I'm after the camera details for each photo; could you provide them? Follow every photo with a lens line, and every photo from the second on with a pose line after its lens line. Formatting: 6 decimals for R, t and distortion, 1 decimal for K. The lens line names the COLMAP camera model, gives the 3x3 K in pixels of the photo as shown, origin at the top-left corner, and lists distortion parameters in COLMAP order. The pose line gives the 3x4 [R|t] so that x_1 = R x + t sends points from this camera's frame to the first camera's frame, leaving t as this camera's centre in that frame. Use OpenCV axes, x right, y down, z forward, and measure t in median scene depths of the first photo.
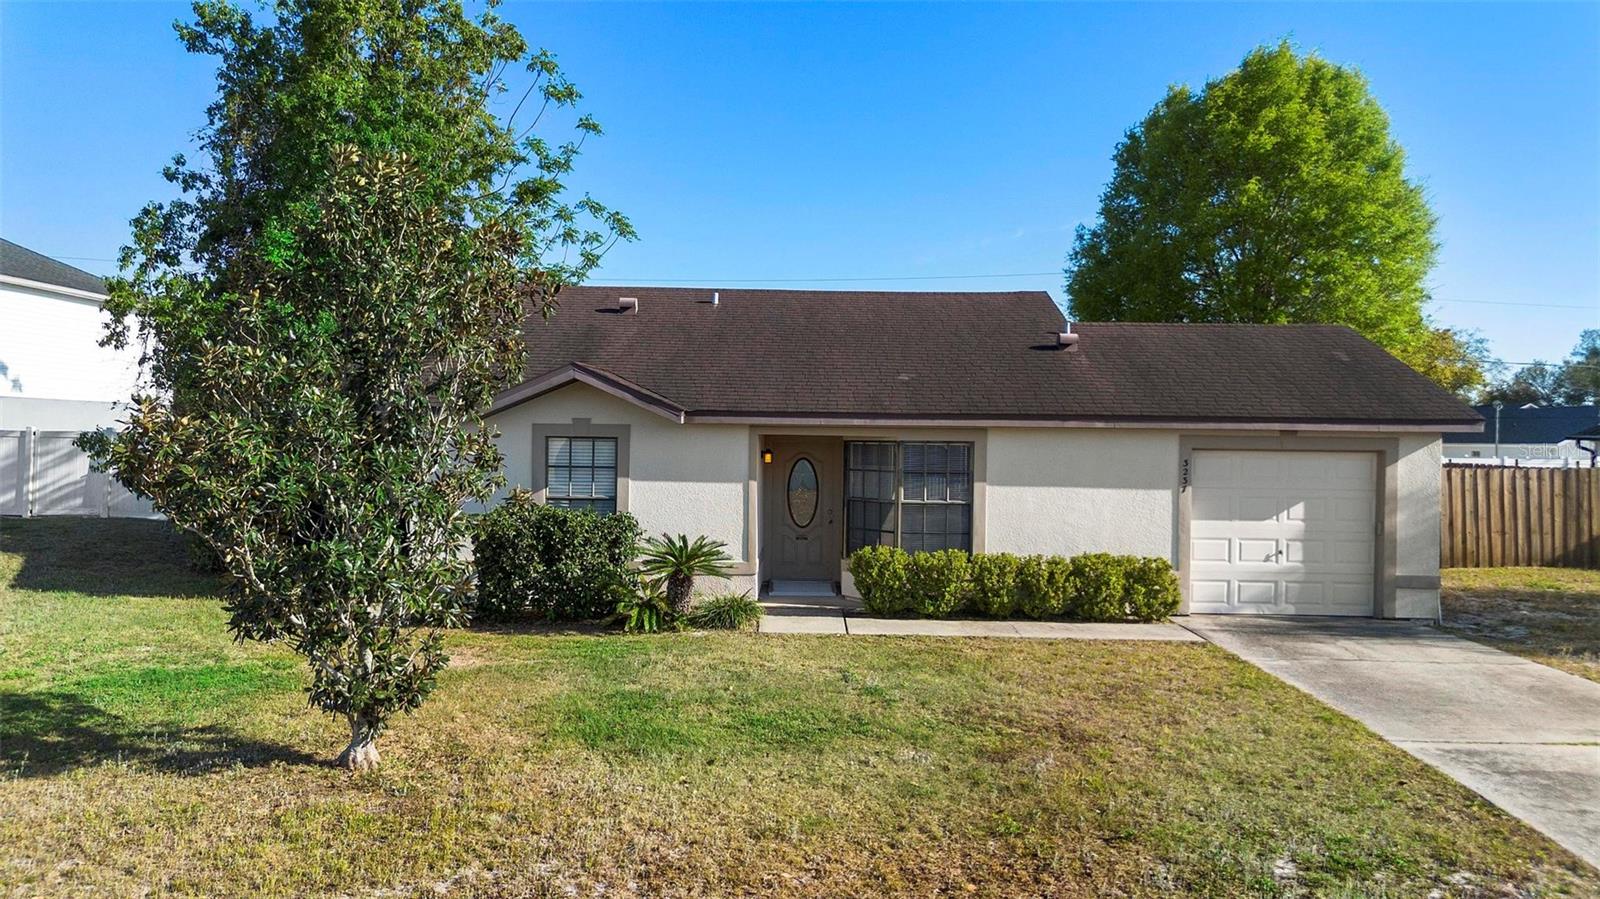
lens RADIAL K [[1143.8, 0, 800.0], [0, 1143.8, 449.5], [0, 0, 1]] dist [0.056018, -0.069338]
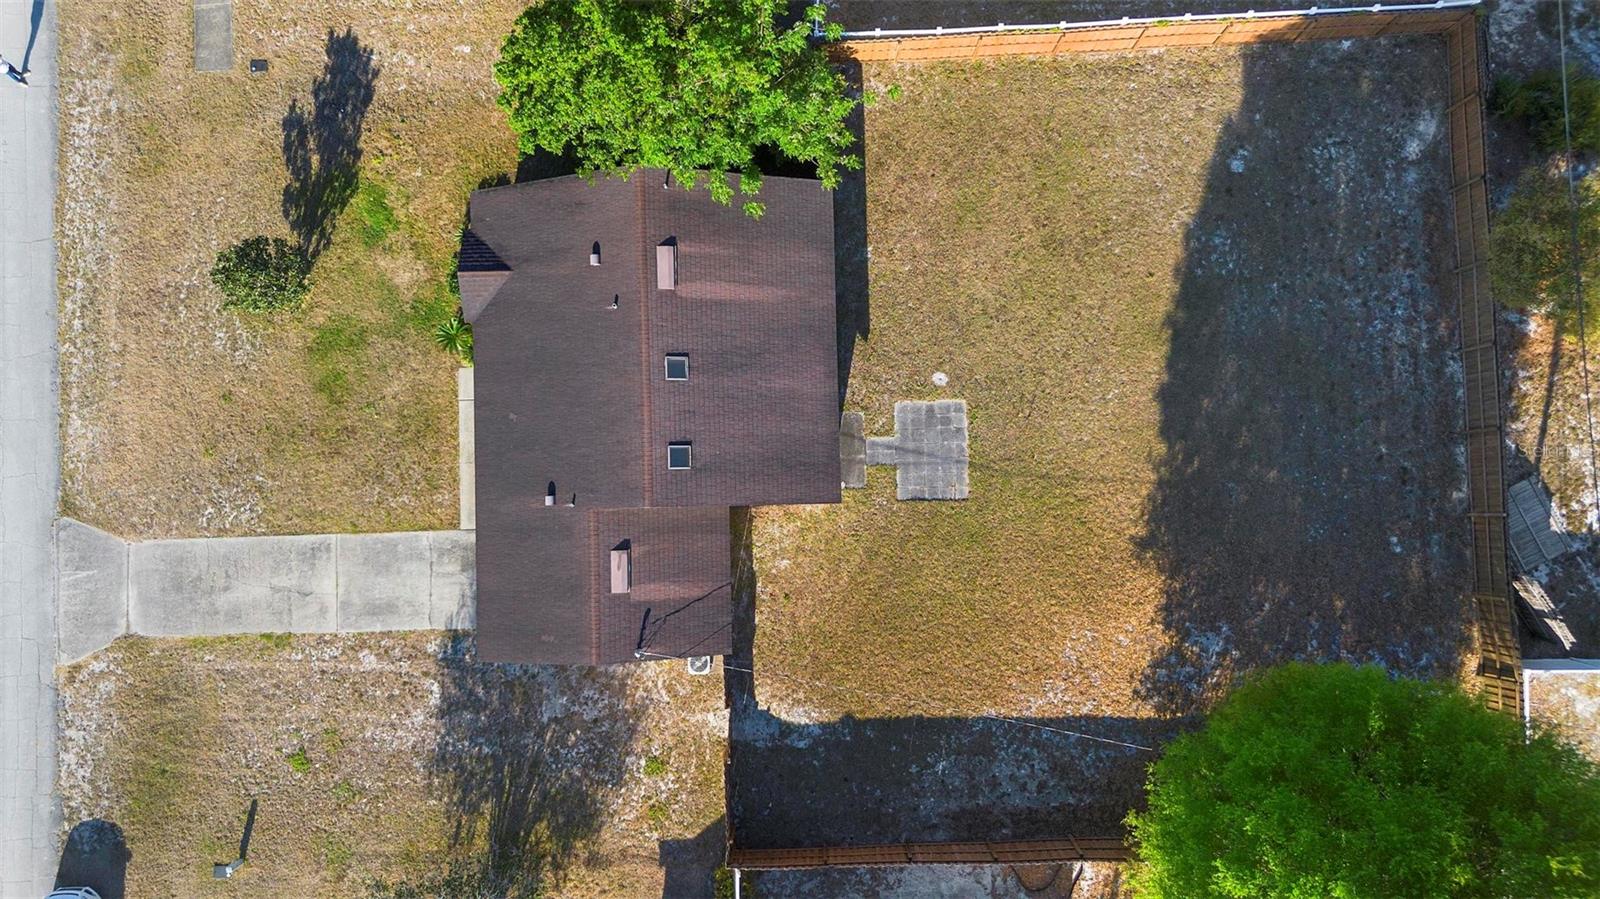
lens RADIAL K [[1143.8, 0, 800.0], [0, 1143.8, 449.5], [0, 0, 1]] dist [0.056018, -0.069338]
pose [[0.034075, 0.997754, -0.057673, 0.310899], [0.018461, 0.057068, 0.998200, -2.304043], [0.999249, -0.035078, -0.016475, 1.663253]]
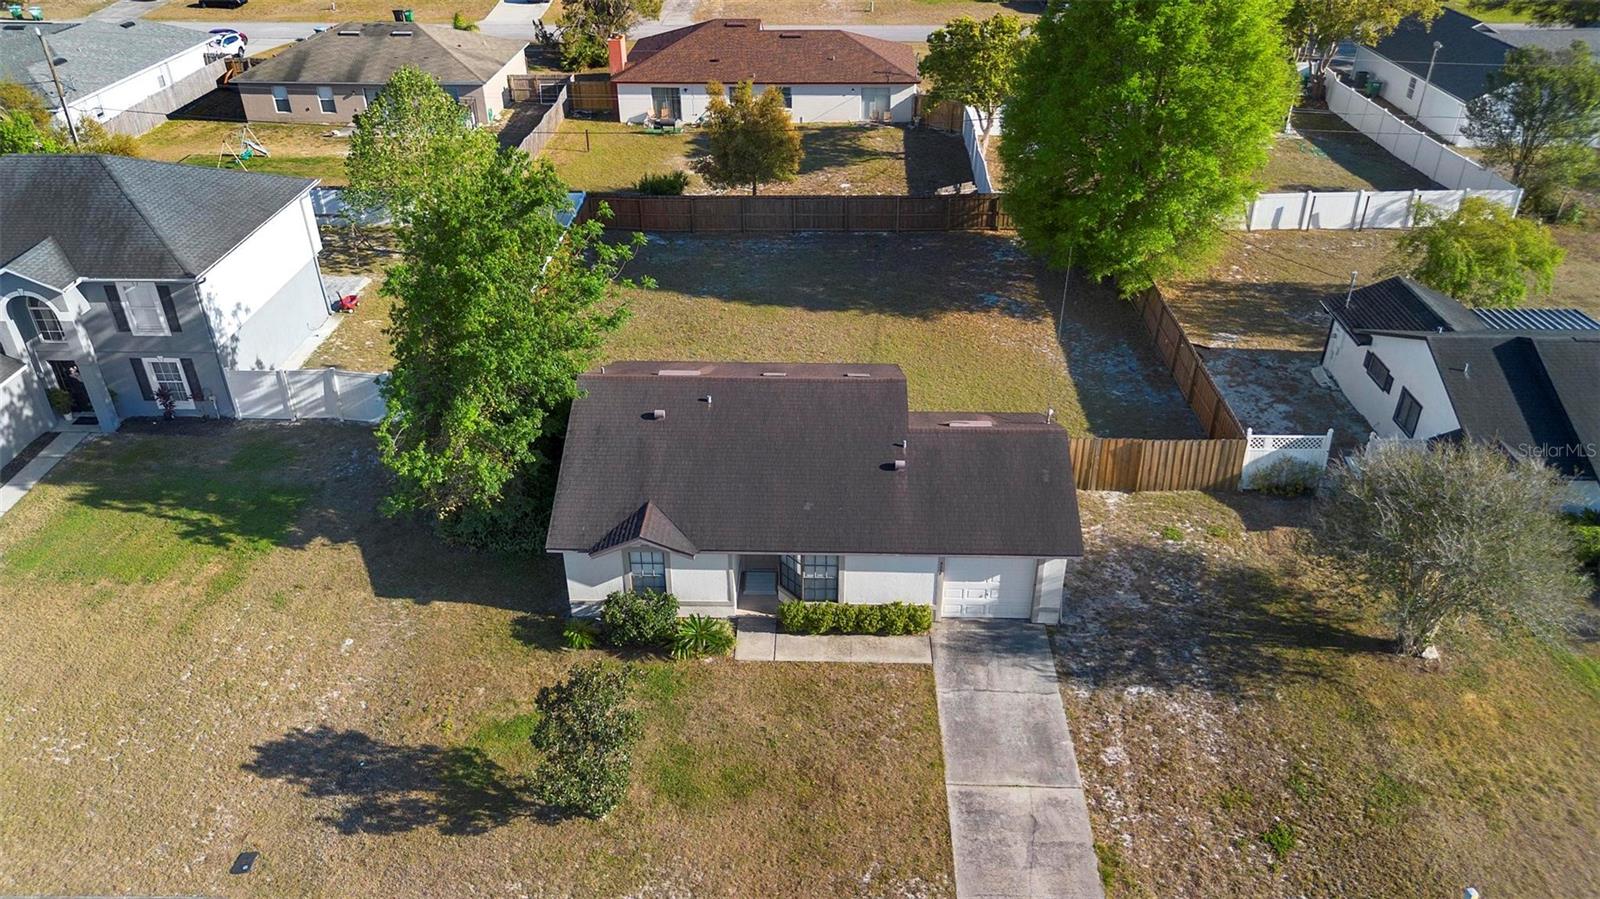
lens RADIAL K [[1143.8, 0, 800.0], [0, 1143.8, 449.5], [0, 0, 1]] dist [0.056018, -0.069338]
pose [[0.999501, -0.003215, -0.031425, 0.147393], [0.018937, 0.857217, 0.514606, -1.208028], [0.025283, -0.514945, 0.856851, -0.642710]]
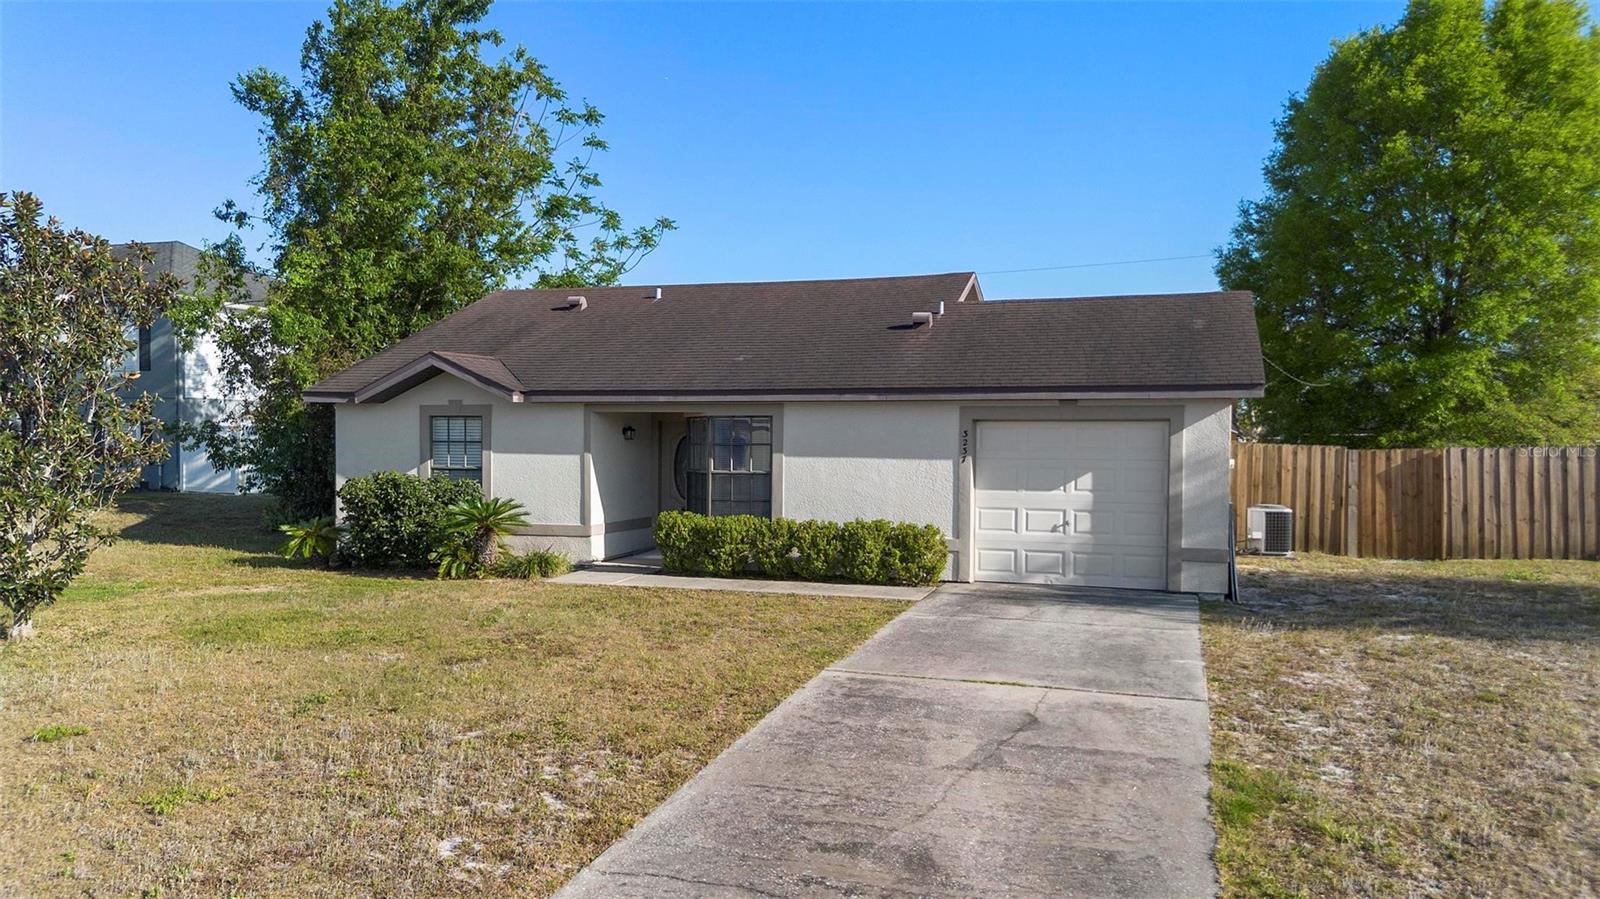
lens RADIAL K [[1158.8, 0, 795.2], [0, 1158.8, 472.6], [0, 0, 1]] dist [0.024525, -0.010665]
pose [[0.949706, 0.001951, -0.313137, 0.510639], [0.002614, 0.999896, 0.014158, 0.031275], [0.313132, -0.014264, 0.949602, -0.023134]]
